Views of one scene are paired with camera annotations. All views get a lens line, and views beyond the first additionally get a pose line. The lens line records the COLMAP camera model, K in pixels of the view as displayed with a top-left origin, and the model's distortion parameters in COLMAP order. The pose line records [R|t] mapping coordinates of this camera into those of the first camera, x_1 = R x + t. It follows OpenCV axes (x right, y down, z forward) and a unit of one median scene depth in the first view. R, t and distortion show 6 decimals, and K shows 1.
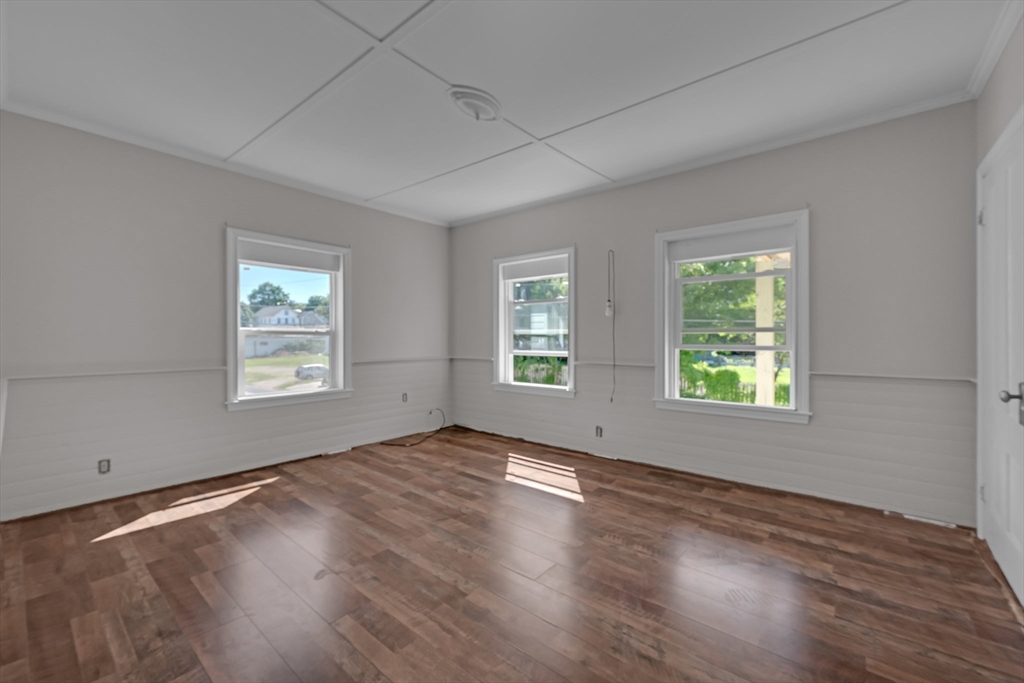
lens RADIAL K [[422.1, 0, 507.7], [0, 422.1, 336.3], [0, 0, 1]] dist [-0.008523, 0.000662]
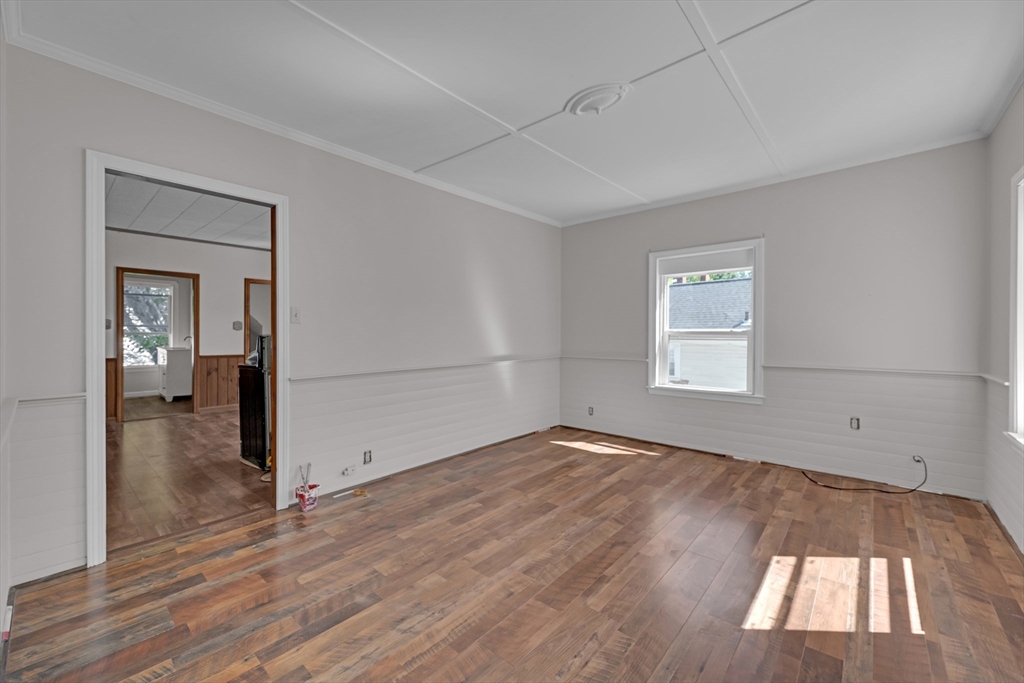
lens RADIAL K [[422.1, 0, 503.3], [0, 422.1, 339.6], [0, 0, 1]] dist [-0.008523, 0.000662]
pose [[-0.058876, 0.012365, -0.998189, 0.721846], [0.001257, 0.999923, 0.012313, -0.006772], [0.998265, -0.000529, -0.058887, 0.669690]]
